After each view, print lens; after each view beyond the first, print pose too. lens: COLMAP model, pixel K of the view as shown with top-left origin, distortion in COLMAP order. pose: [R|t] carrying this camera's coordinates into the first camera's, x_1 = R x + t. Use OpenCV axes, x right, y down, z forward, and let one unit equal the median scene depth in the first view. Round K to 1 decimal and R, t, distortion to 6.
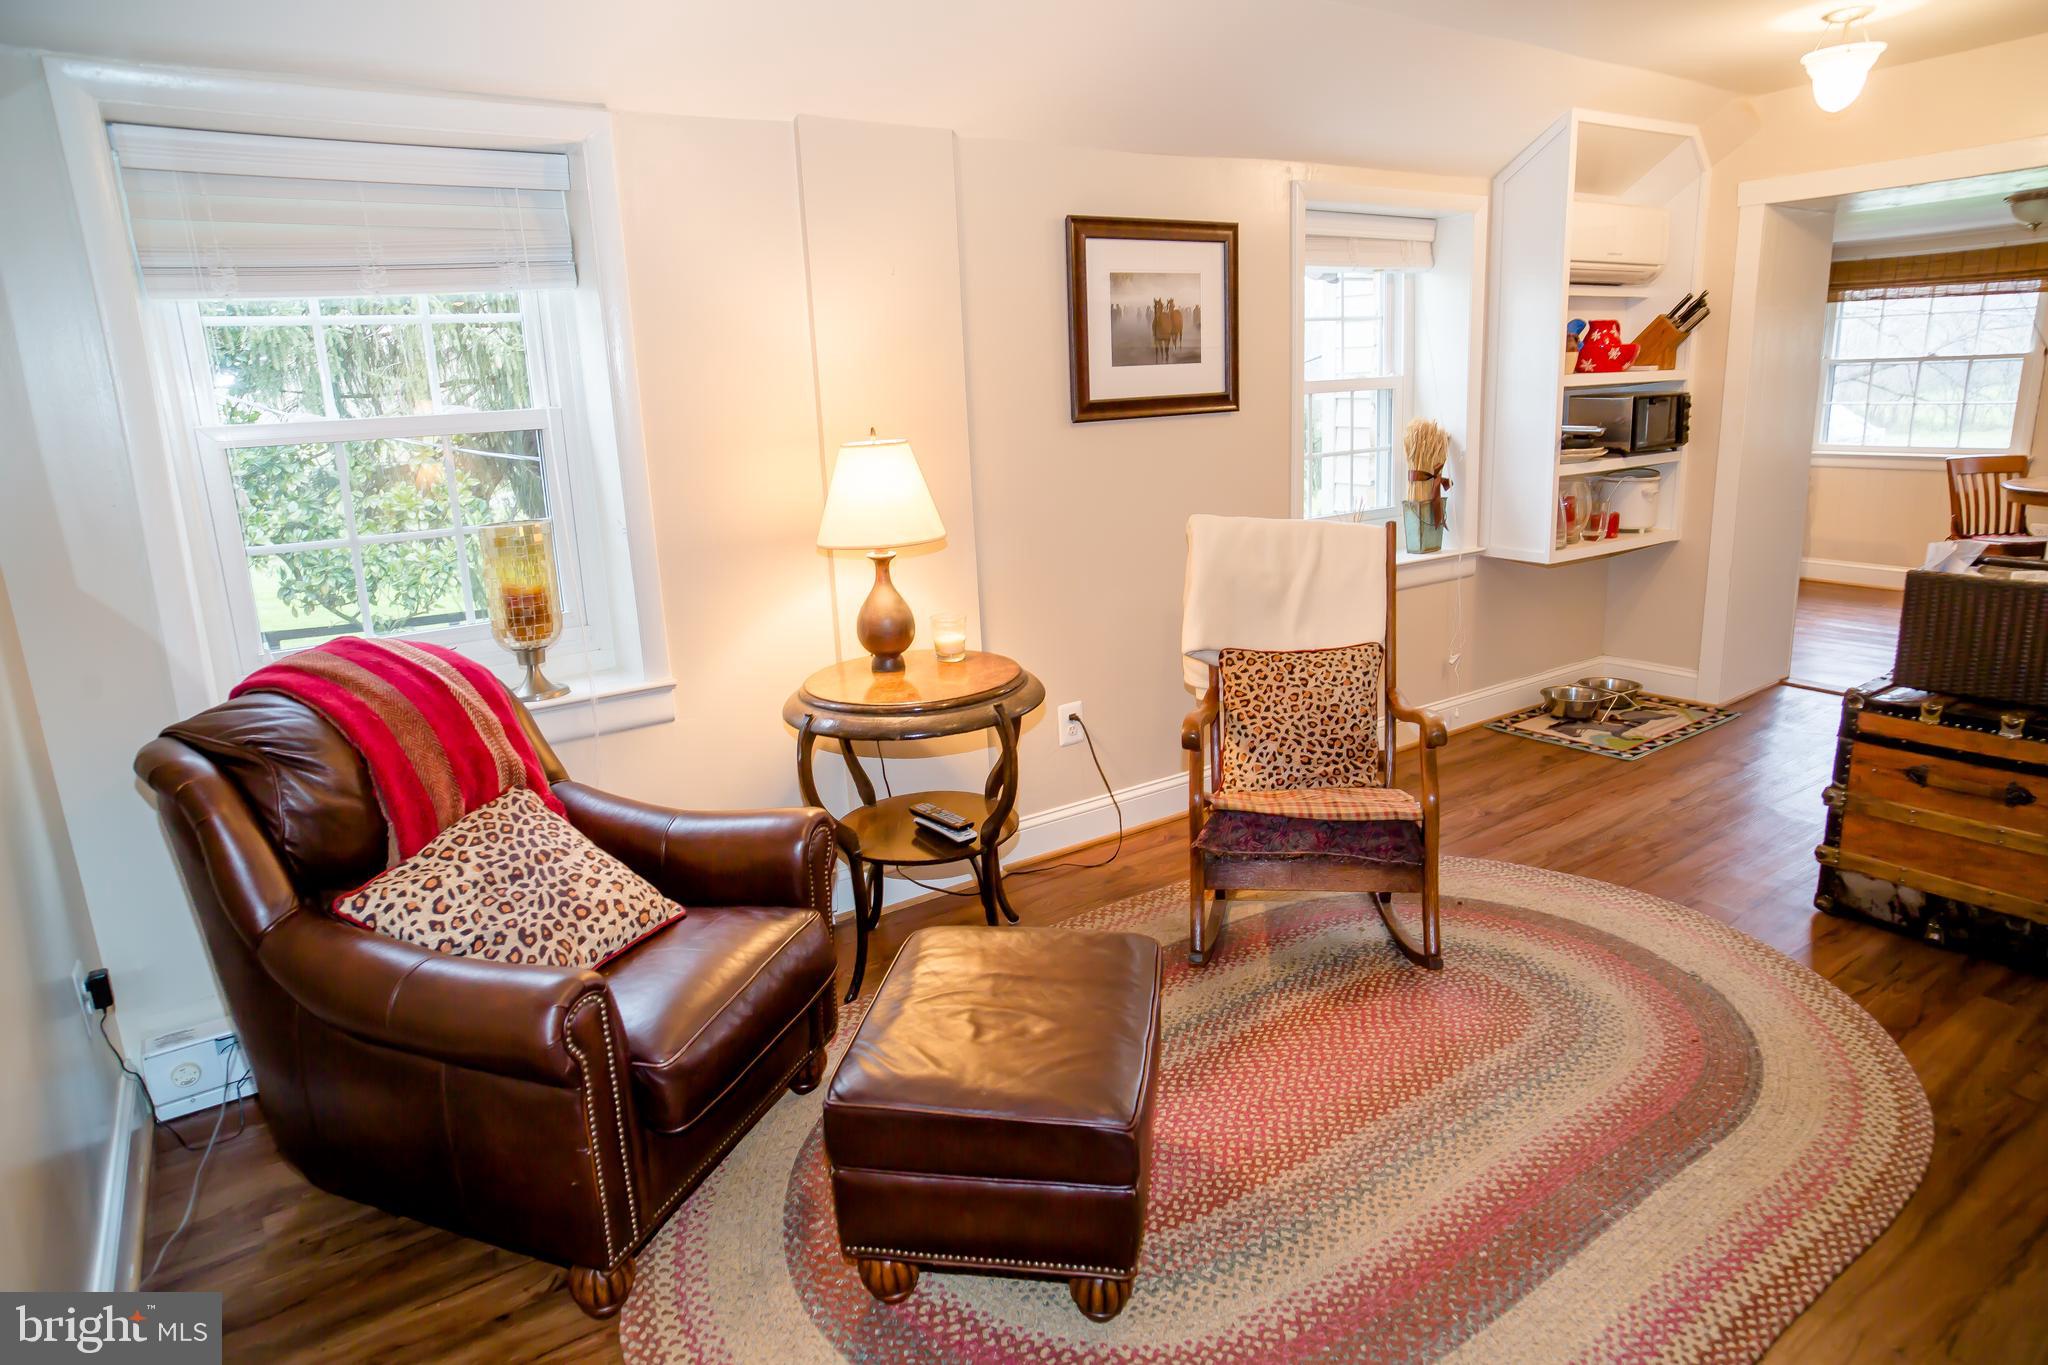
lens RADIAL K [[1247.4, 0, 1023.8], [0, 1247.4, 684.9], [0, 0, 1]] dist [-0.068644, 0.053214]
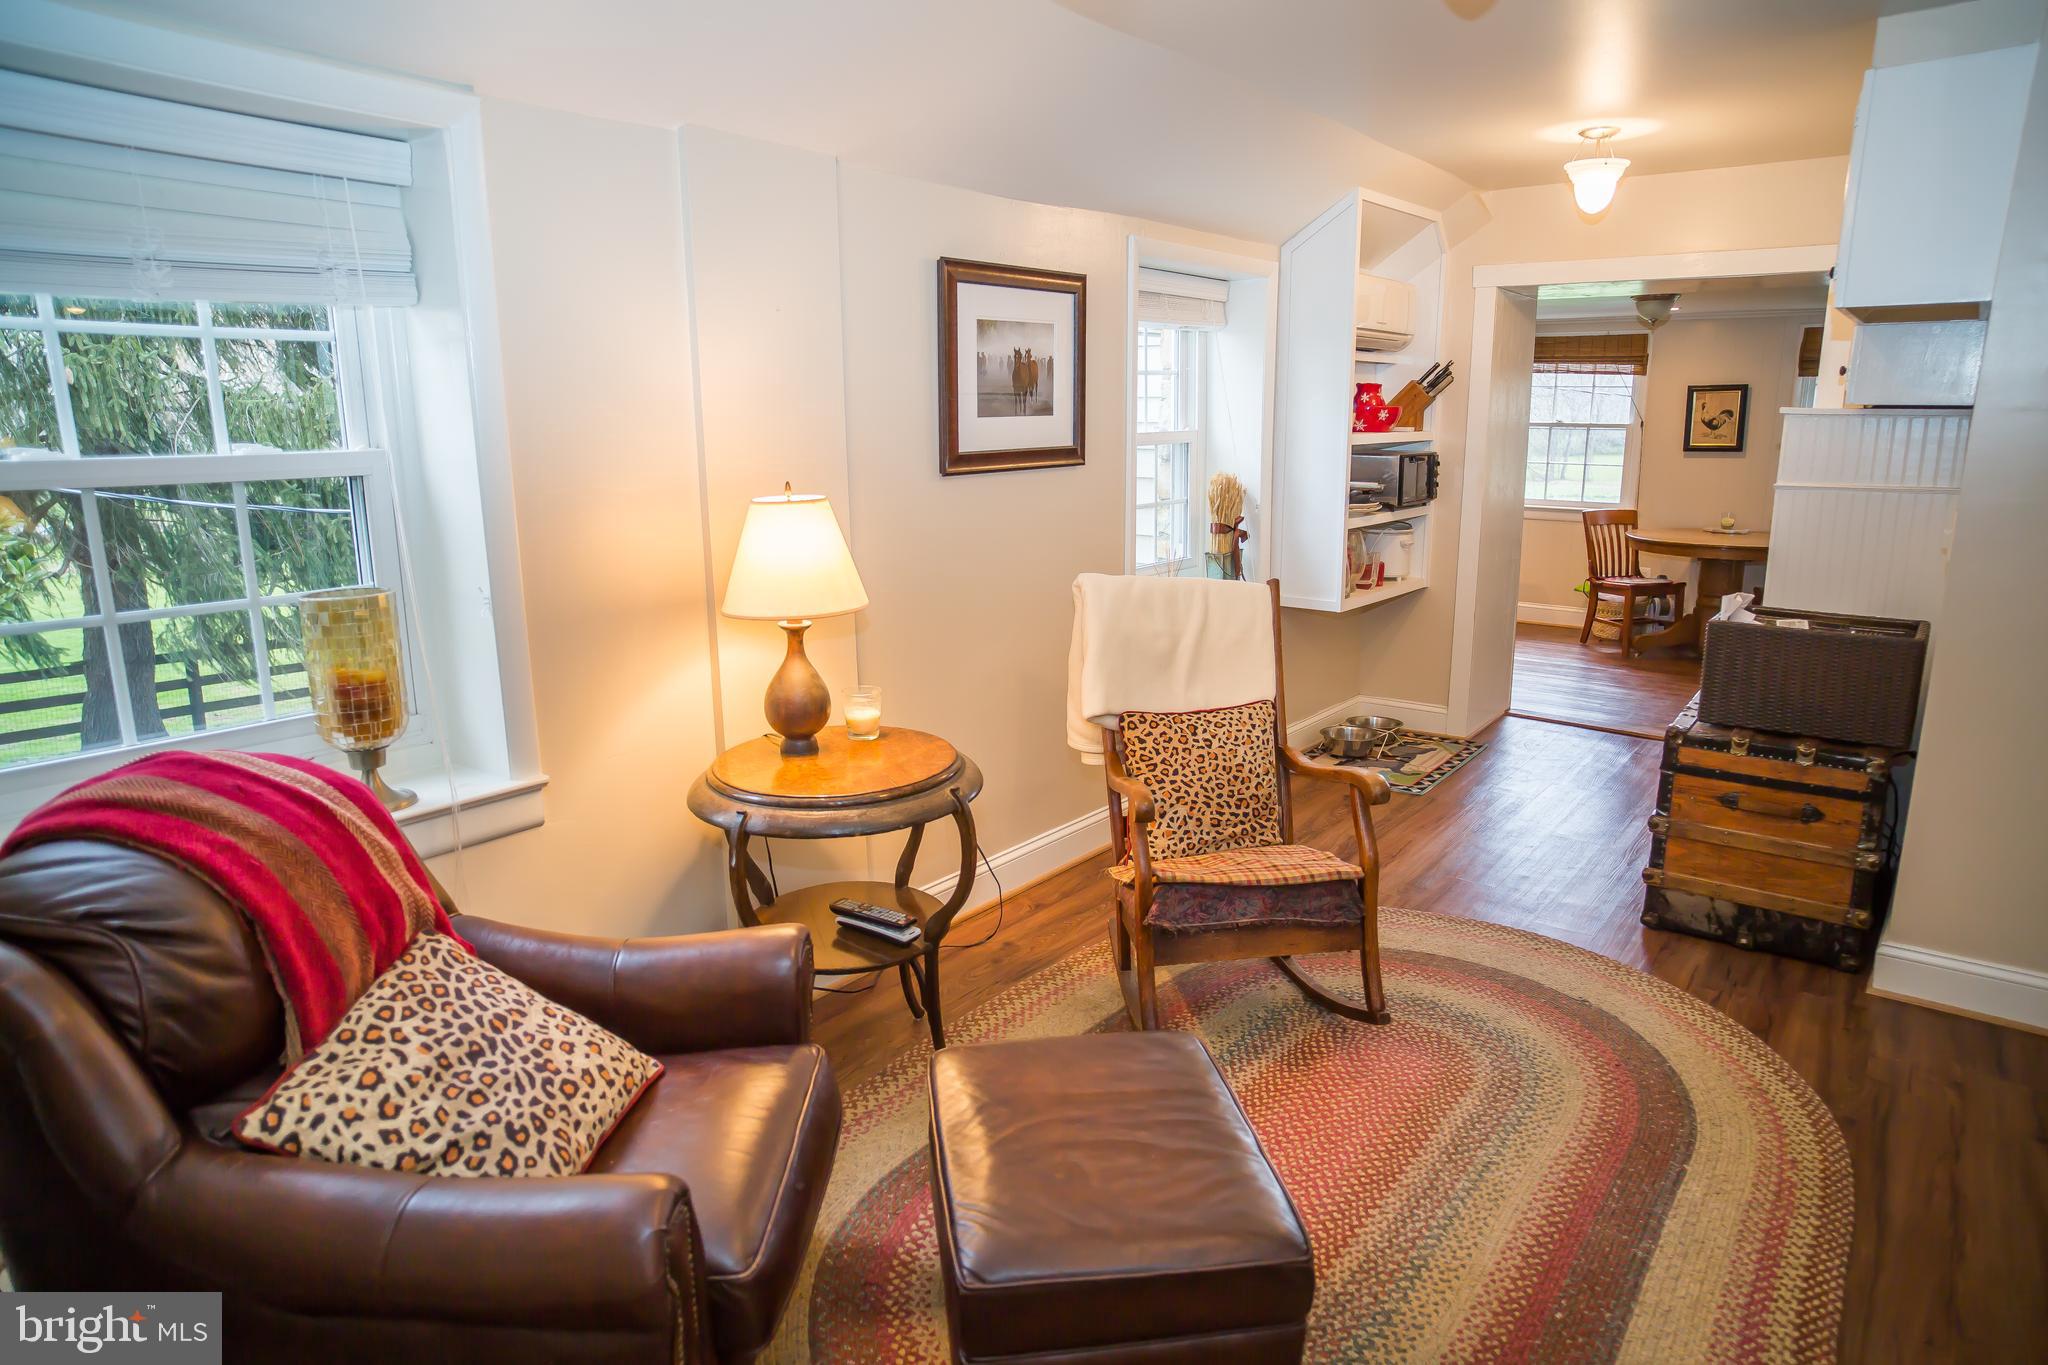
lens RADIAL K [[1247.4, 0, 1037.6], [0, 1247.4, 692.3], [0, 0, 1]] dist [-0.068644, 0.053214]
pose [[0.952935, -0.034557, 0.301199, -0.213618], [0.042153, 0.998935, -0.018757, -0.031593], [-0.300230, 0.030570, 0.953377, 0.102730]]
